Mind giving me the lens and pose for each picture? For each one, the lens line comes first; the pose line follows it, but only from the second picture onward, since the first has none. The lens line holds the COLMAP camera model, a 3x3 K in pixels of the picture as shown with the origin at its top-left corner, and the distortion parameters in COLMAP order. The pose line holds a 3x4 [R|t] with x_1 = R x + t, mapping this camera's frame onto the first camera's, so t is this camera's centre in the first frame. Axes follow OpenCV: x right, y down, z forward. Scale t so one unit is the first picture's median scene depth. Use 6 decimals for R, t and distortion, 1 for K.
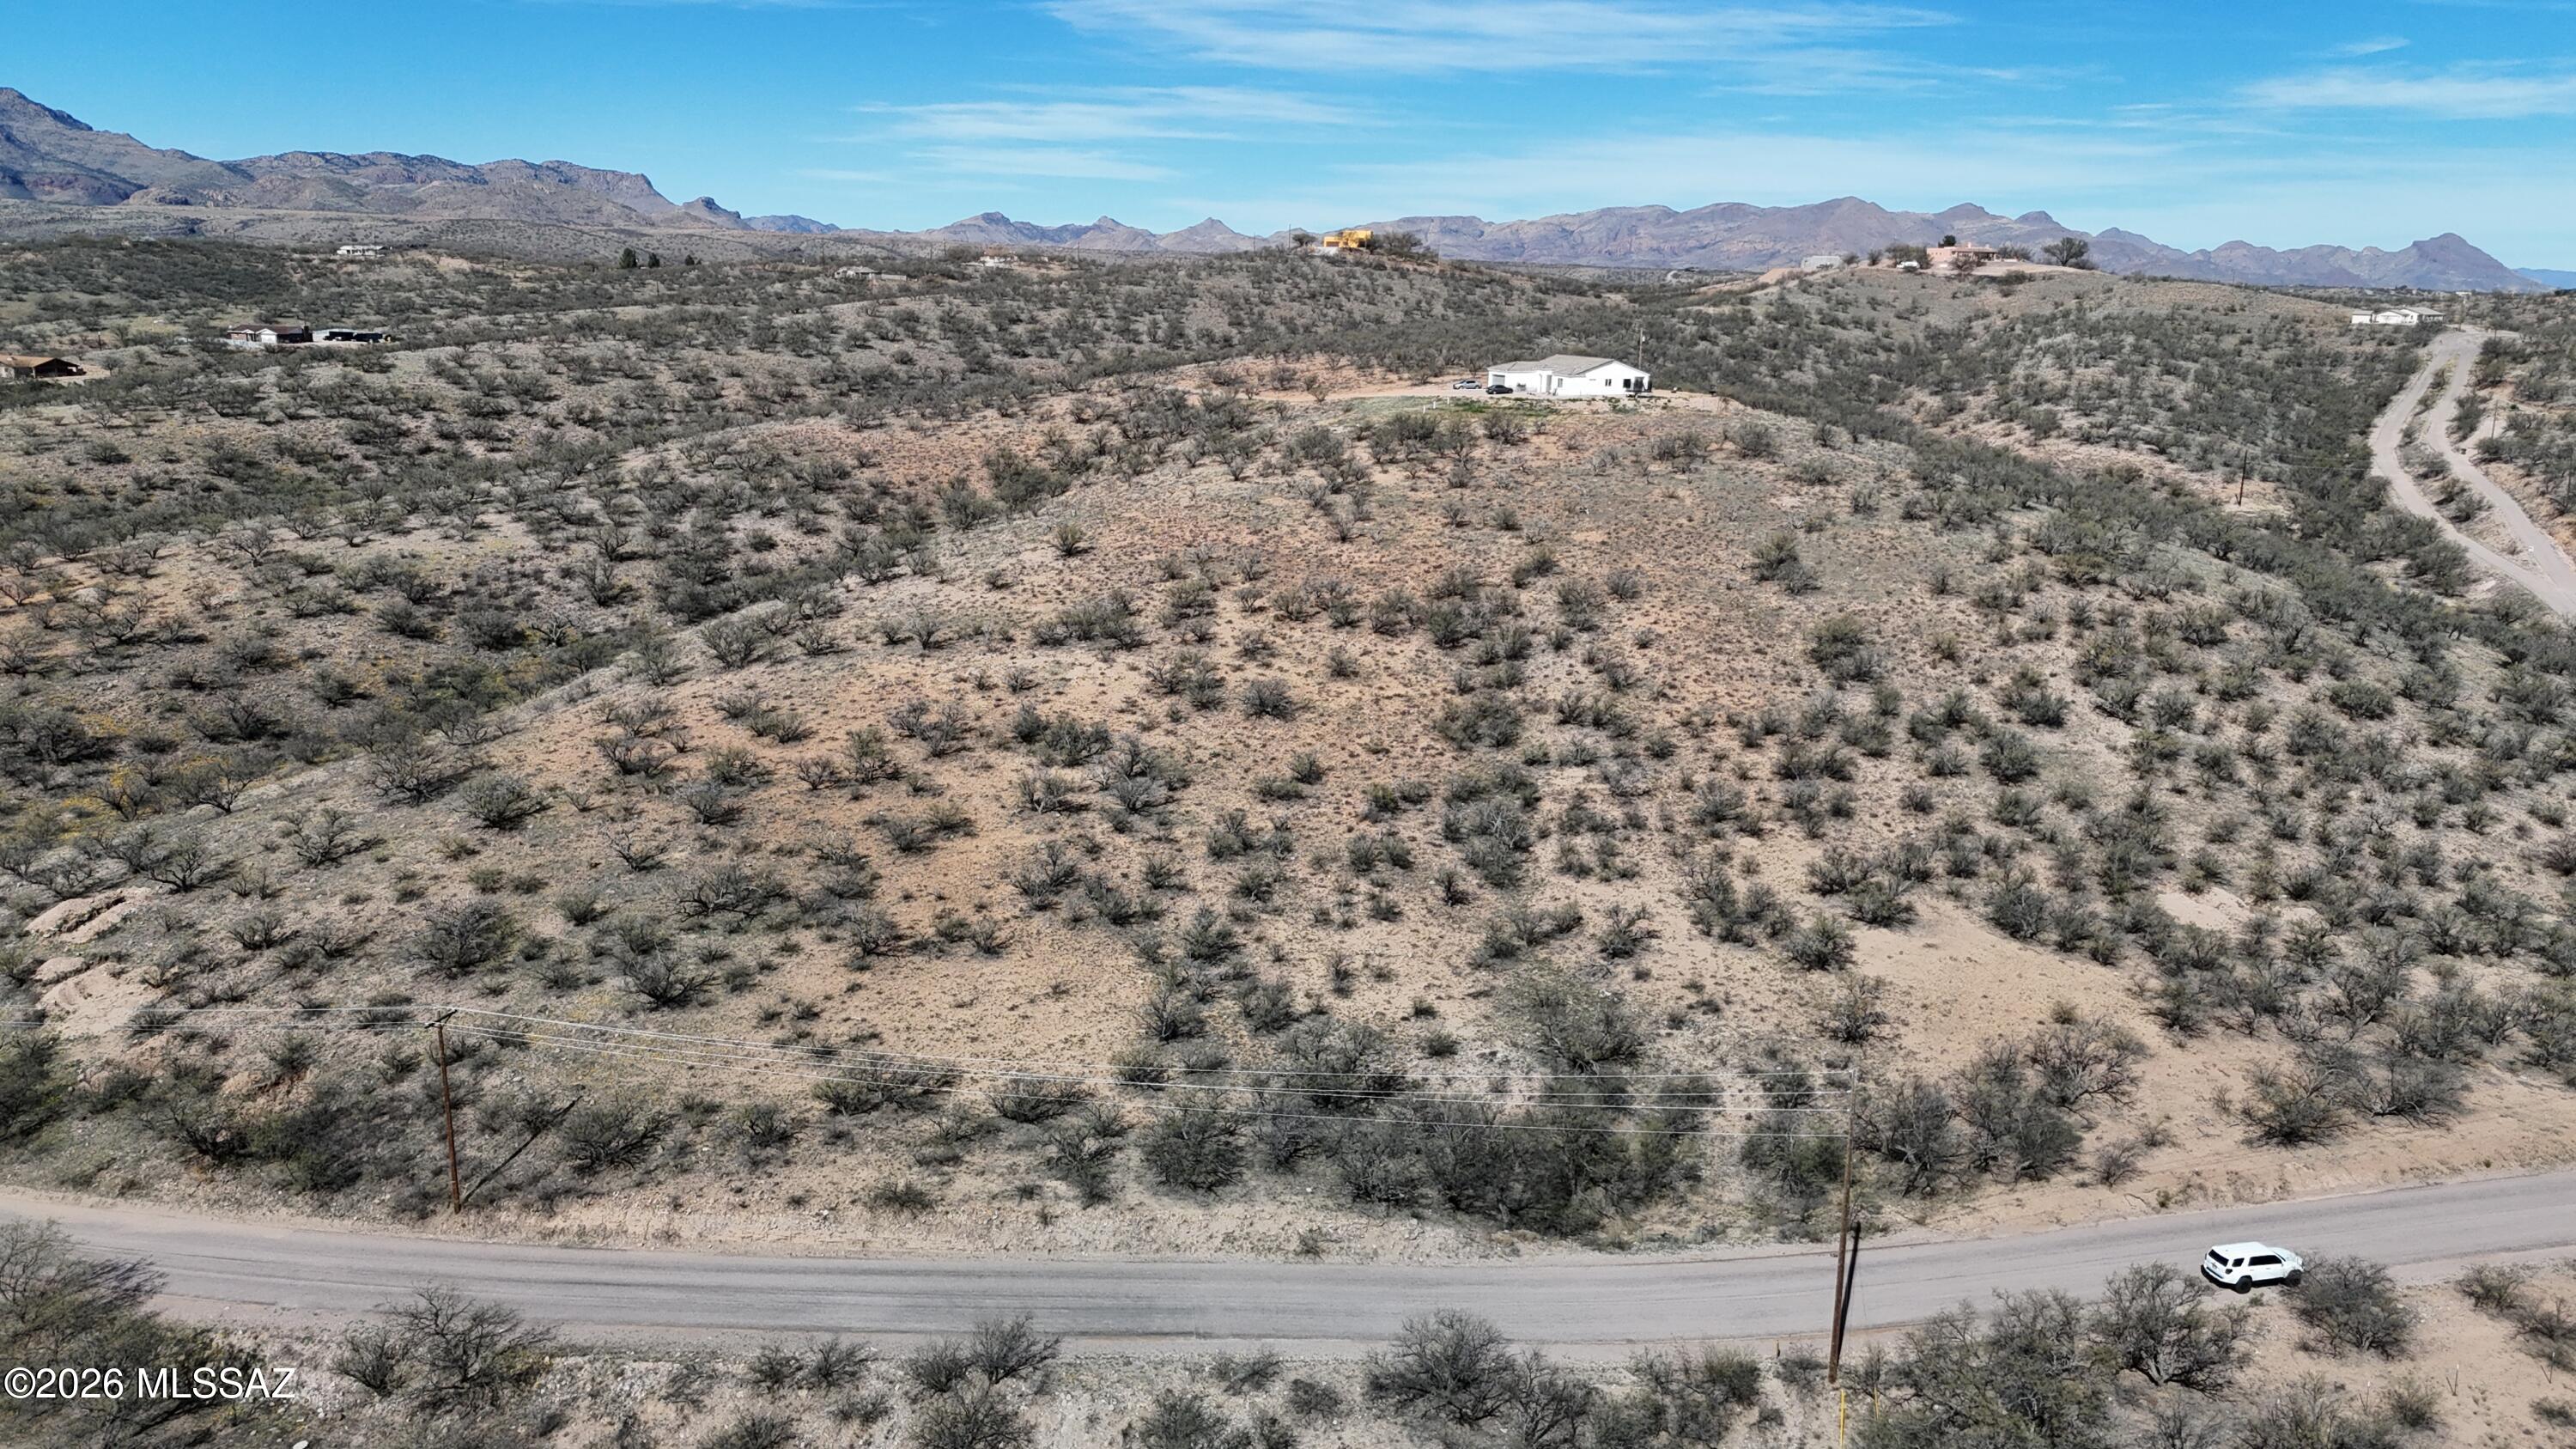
lens RADIAL K [[1896.5, 0, 1275.1], [0, 1896.5, 723.8], [0, 0, 1]] dist [0.076059, -0.069845]
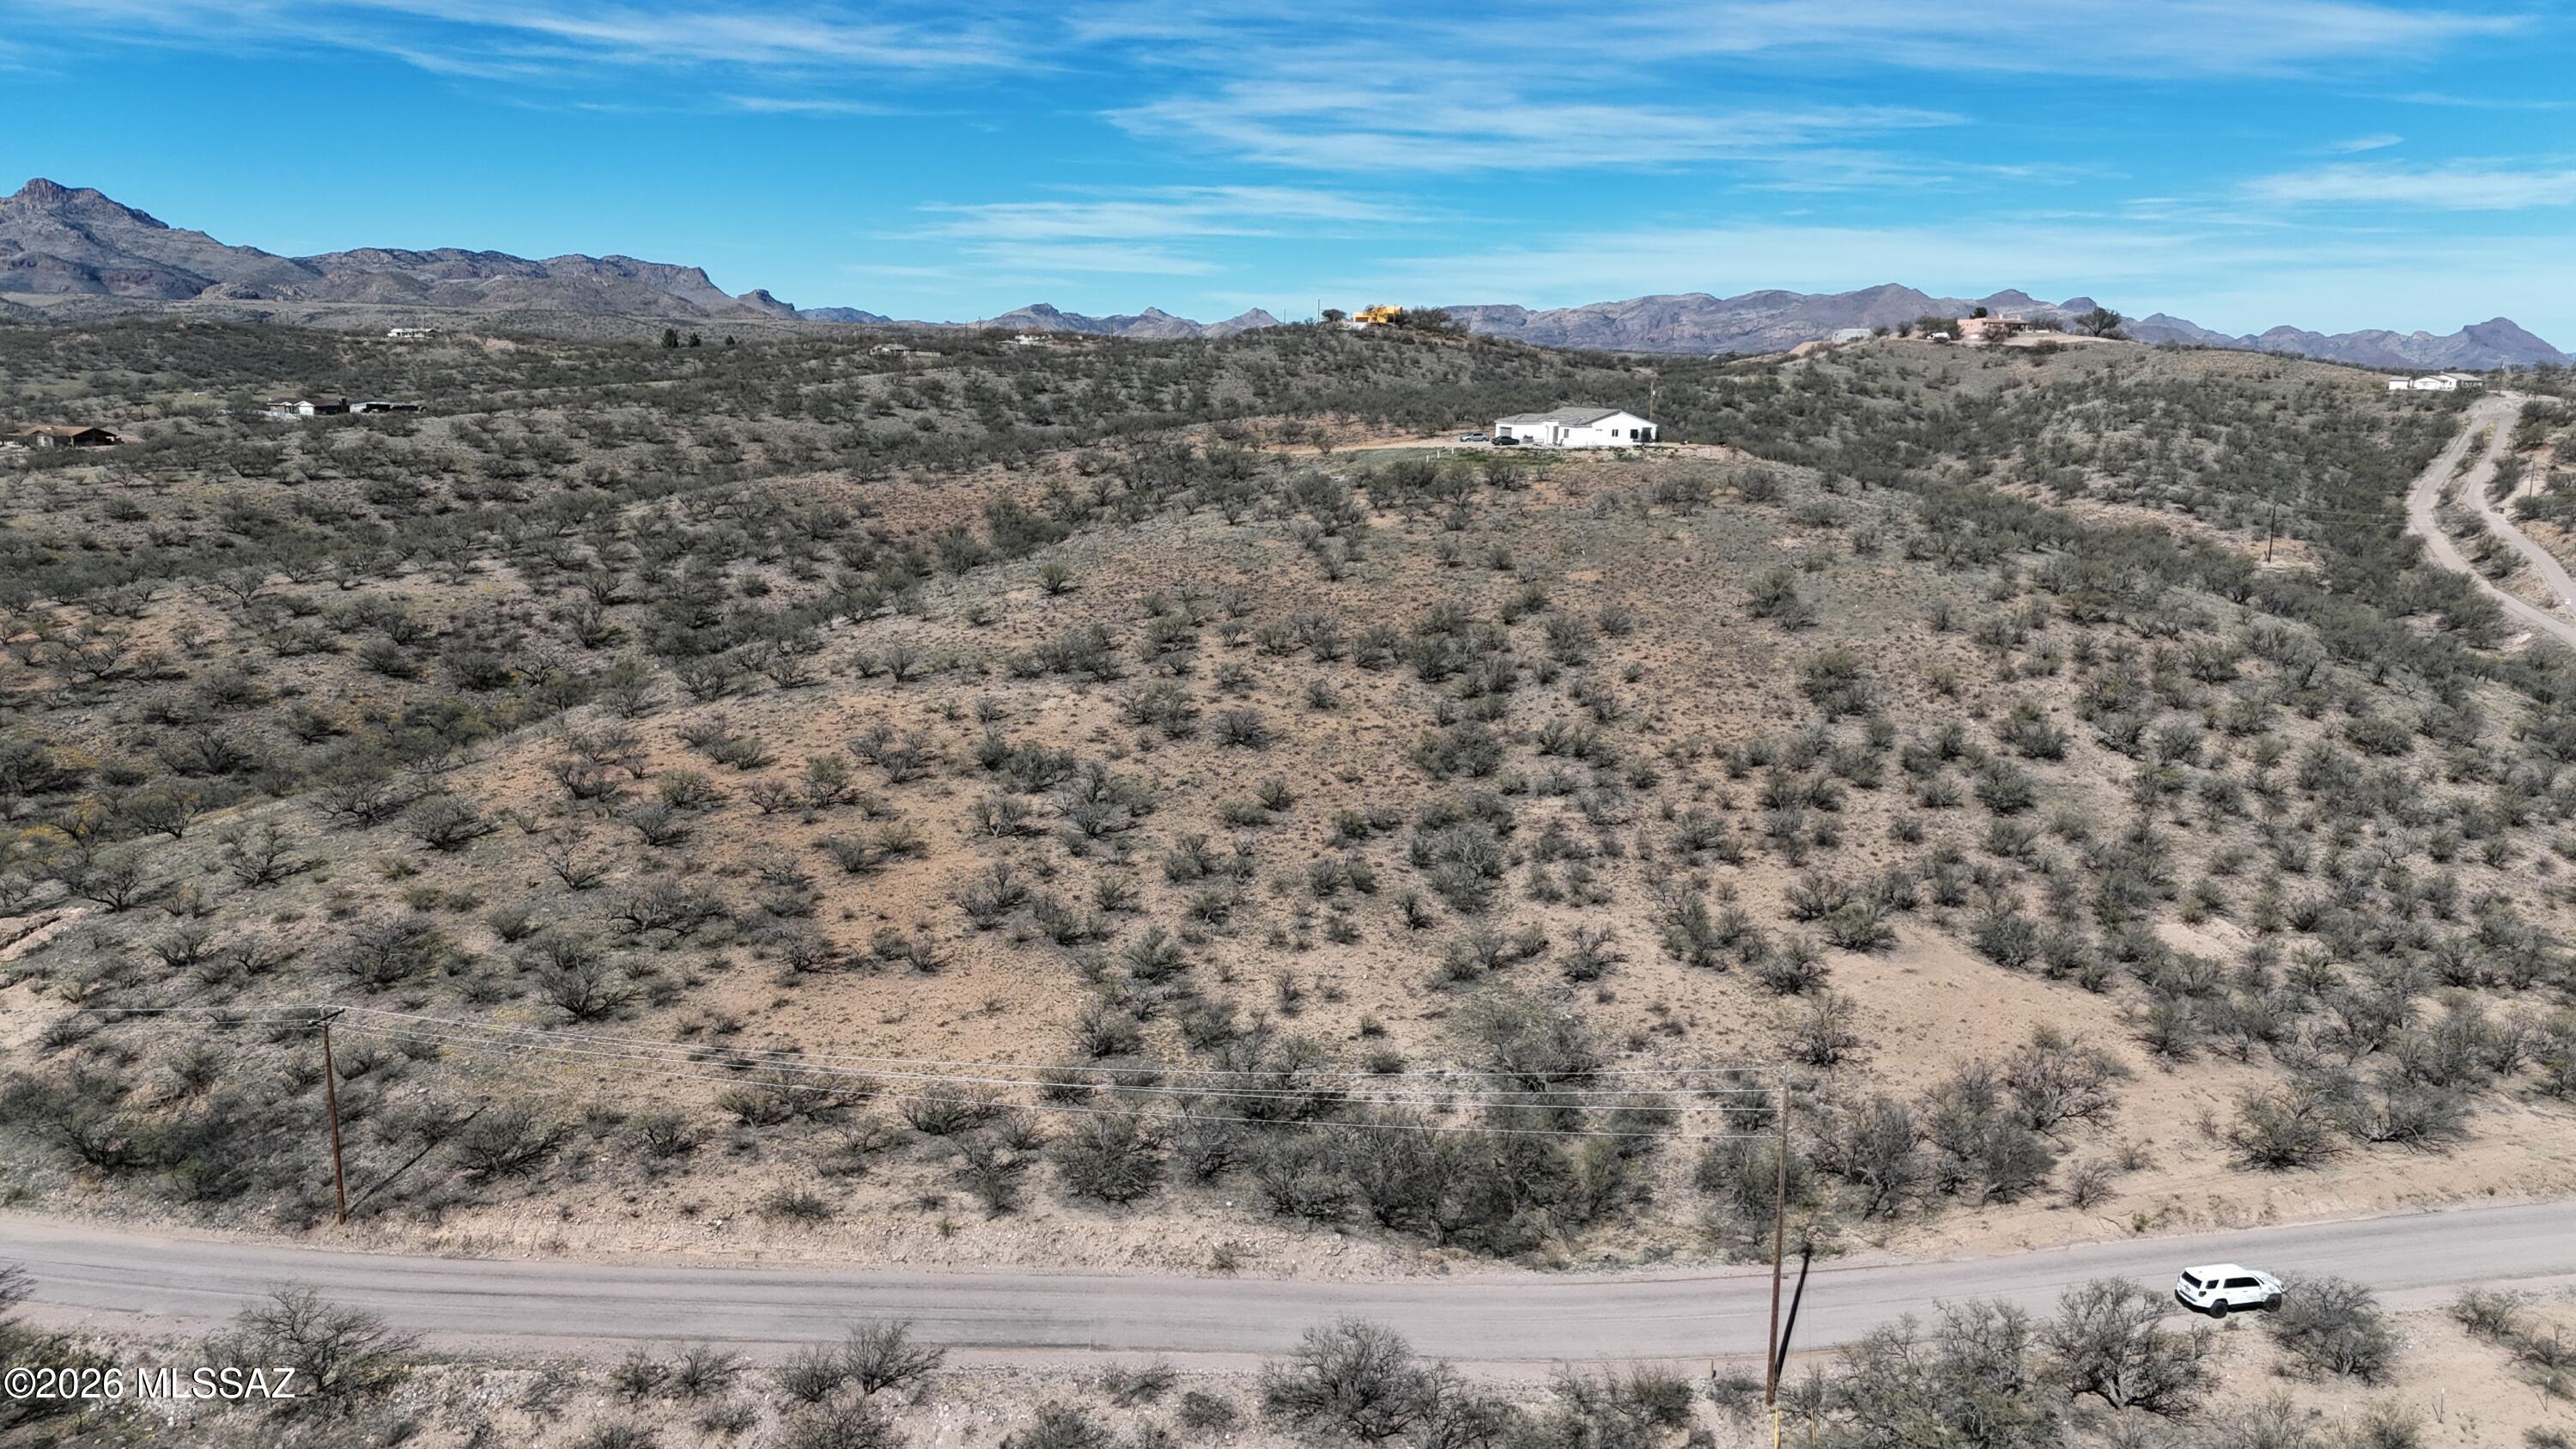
lens RADIAL K [[1896.5, 0, 1274.8], [0, 1896.5, 719.4], [0, 0, 1]] dist [0.076059, -0.069845]
pose [[0.999716, 0.000358, -0.023846, 0.040588], [-0.001464, 0.998923, -0.046373, 0.030158], [0.023804, 0.046395, 0.998640, 0.024593]]
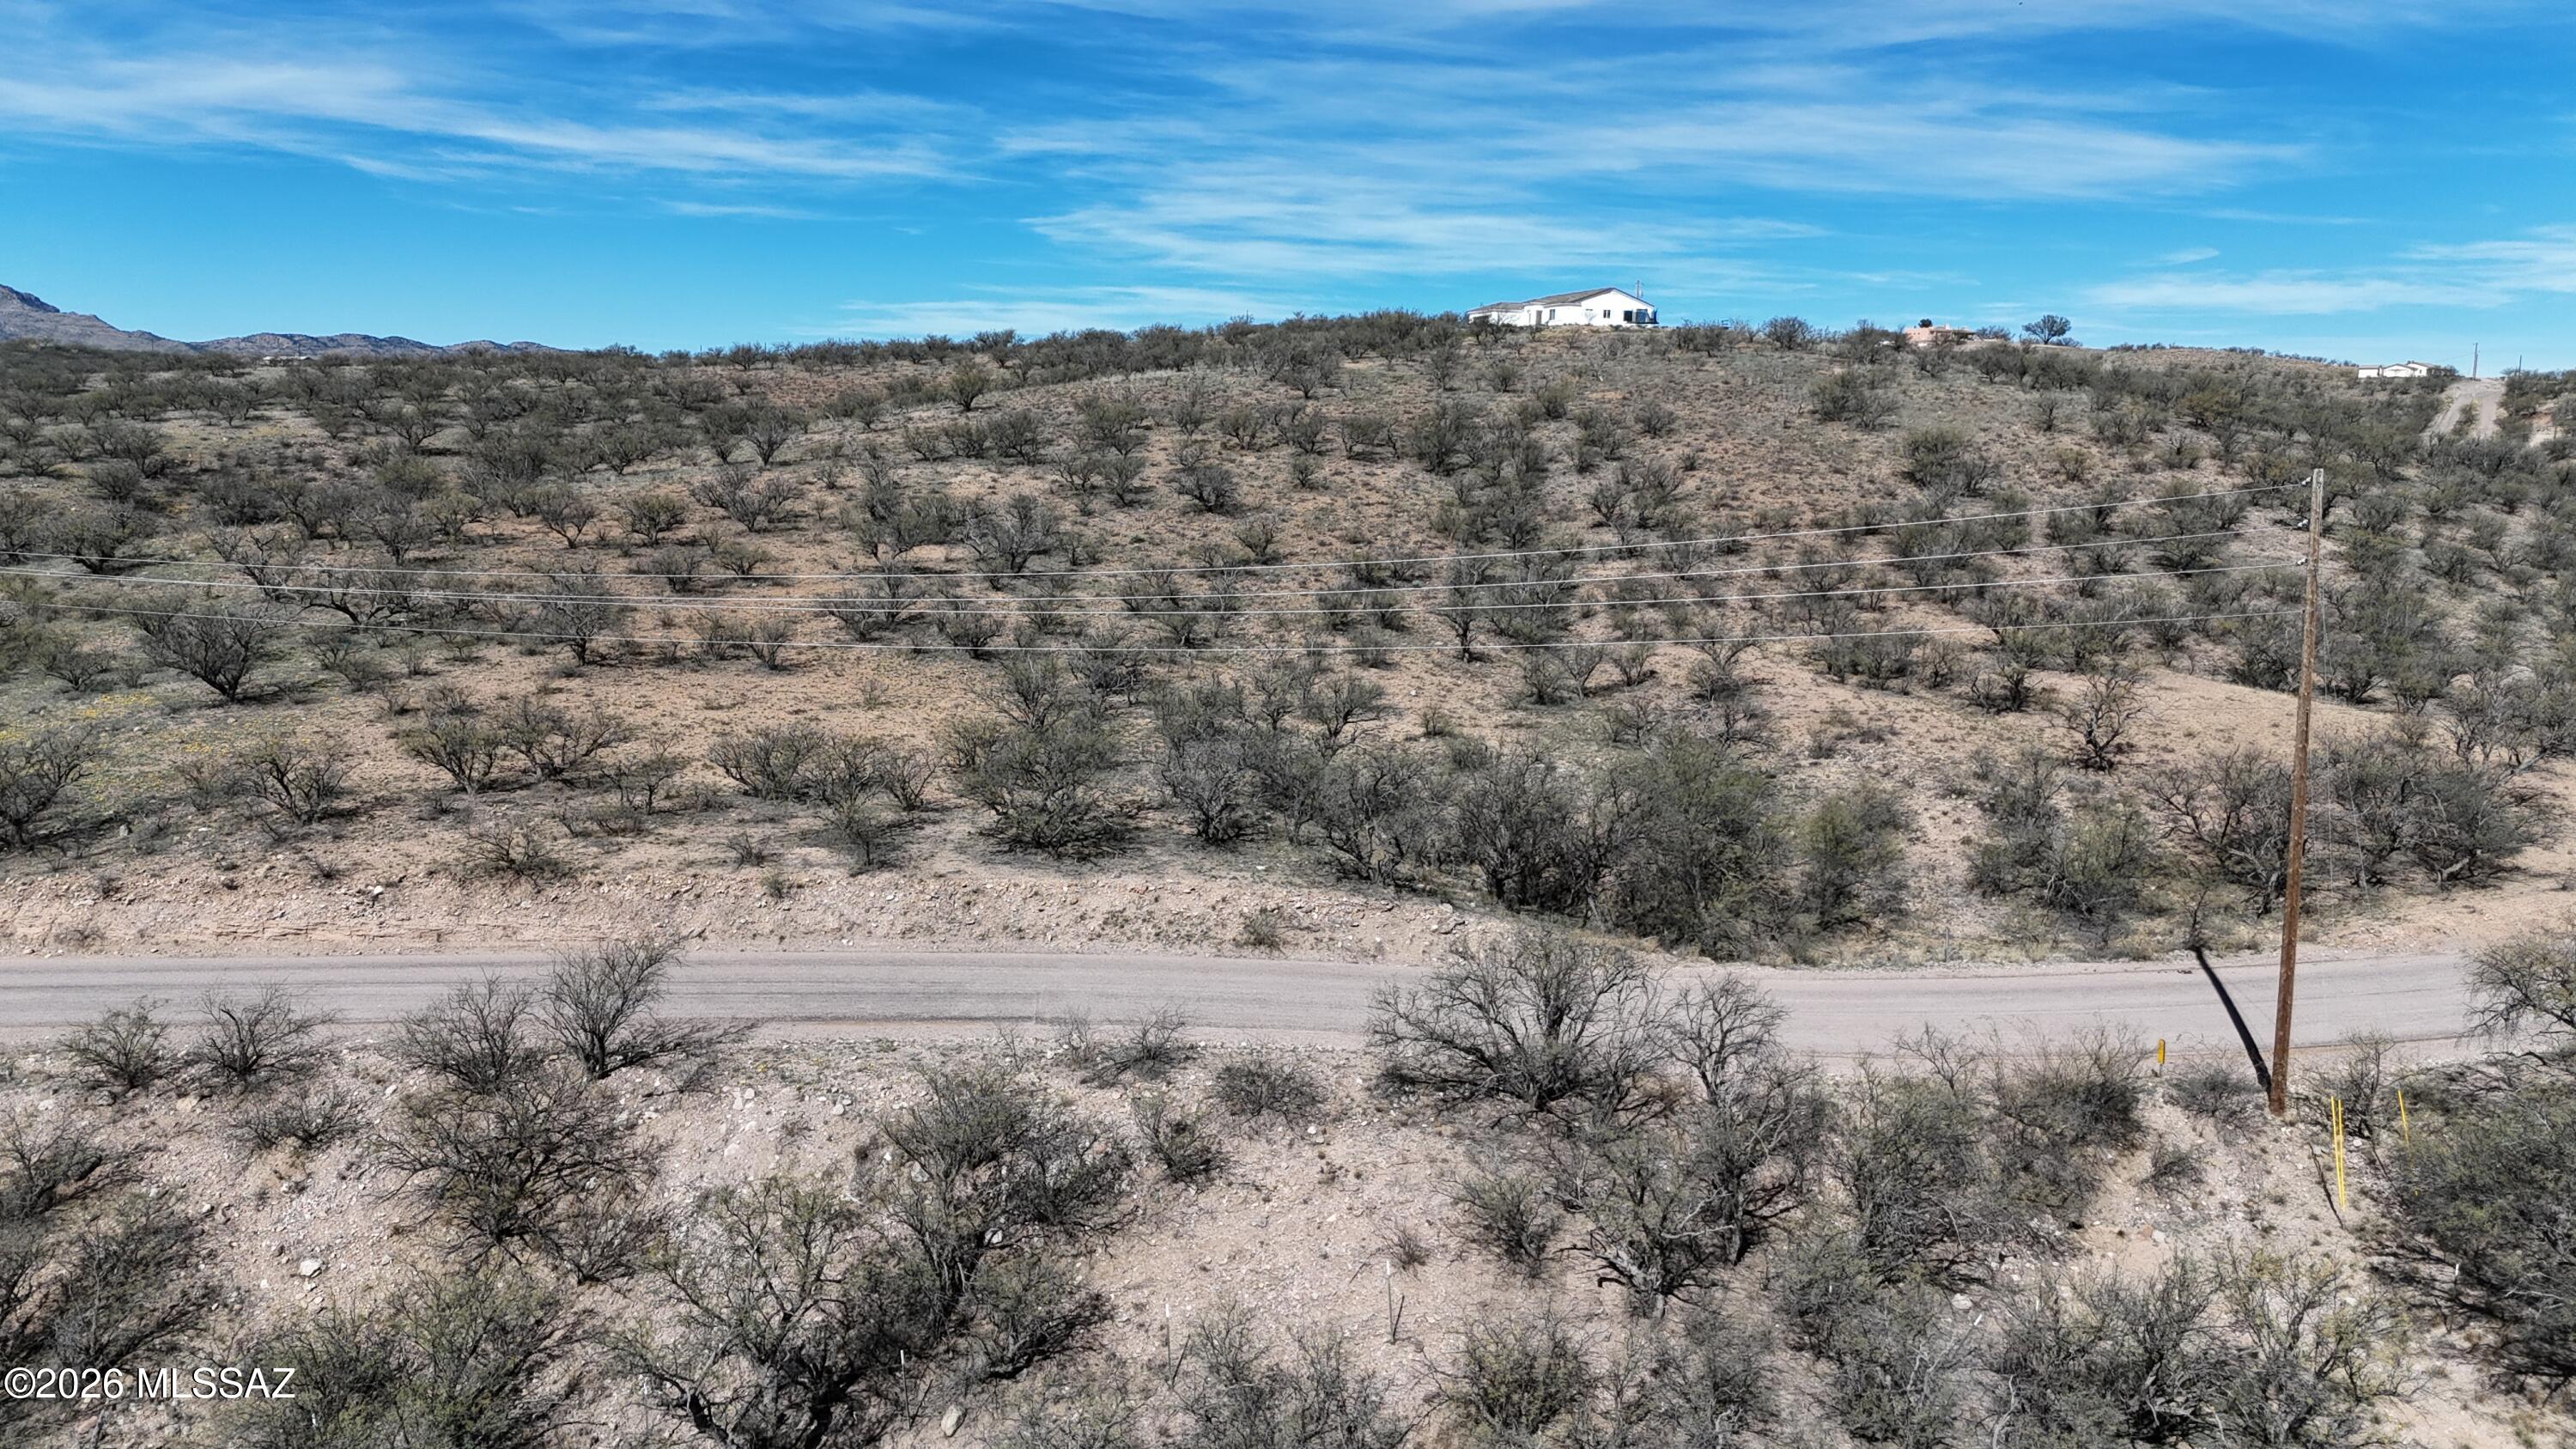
lens RADIAL K [[1896.5, 0, 1272.8], [0, 1896.5, 723.9], [0, 0, 1]] dist [0.076059, -0.069845]
pose [[0.999799, -0.009033, 0.017898, 0.007519], [0.010607, 0.995896, -0.089885, 0.161996], [-0.017013, 0.090056, 0.995791, 0.275830]]
